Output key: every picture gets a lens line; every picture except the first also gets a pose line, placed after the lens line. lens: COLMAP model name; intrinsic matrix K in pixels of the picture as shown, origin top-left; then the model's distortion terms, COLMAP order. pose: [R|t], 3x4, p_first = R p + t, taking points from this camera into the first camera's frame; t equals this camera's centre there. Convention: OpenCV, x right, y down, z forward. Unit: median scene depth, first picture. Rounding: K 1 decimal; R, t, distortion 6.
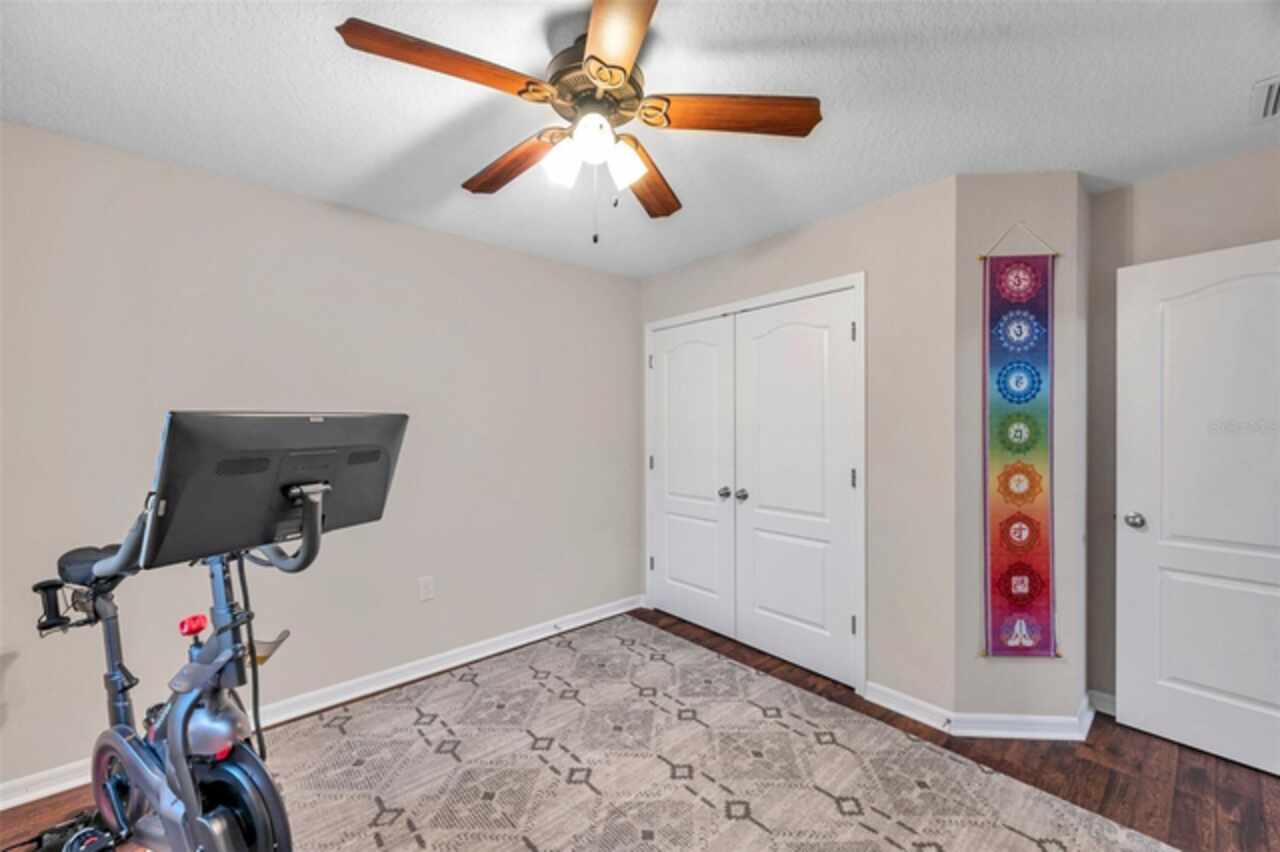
lens RADIAL K [[502.5, 0, 640.0], [0, 502.5, 426.0], [0, 0, 1]] dist [-0.000563, -0.000044]
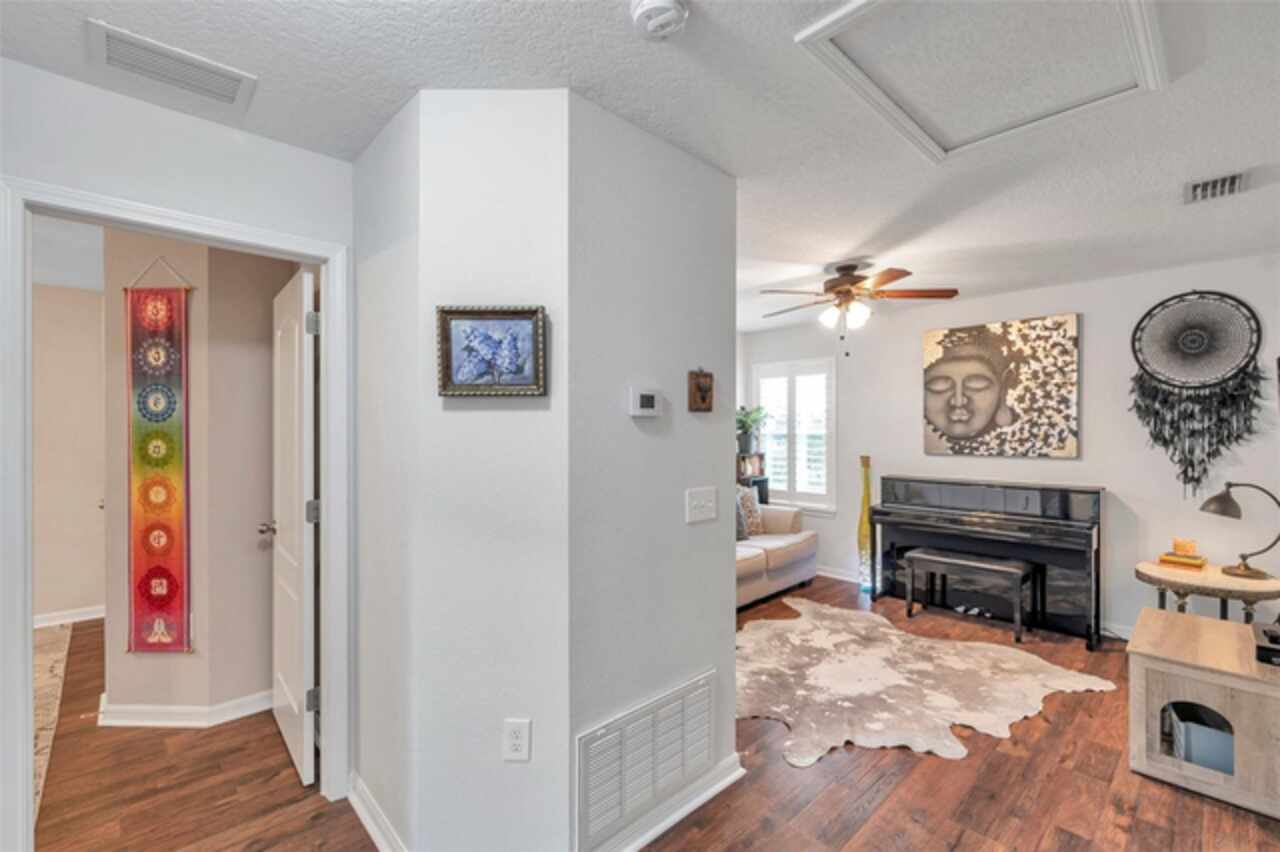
lens RADIAL K [[553.1, 0, 640.0], [0, 553.1, 426.0], [0, 0, 1]] dist [-0.001063, -0.000121]
pose [[0.999123, 0.003301, 0.041730, 1.760783], [-0.003125, 0.999986, -0.004295, -0.034270], [-0.041743, 0.004161, 0.999120, -0.254474]]
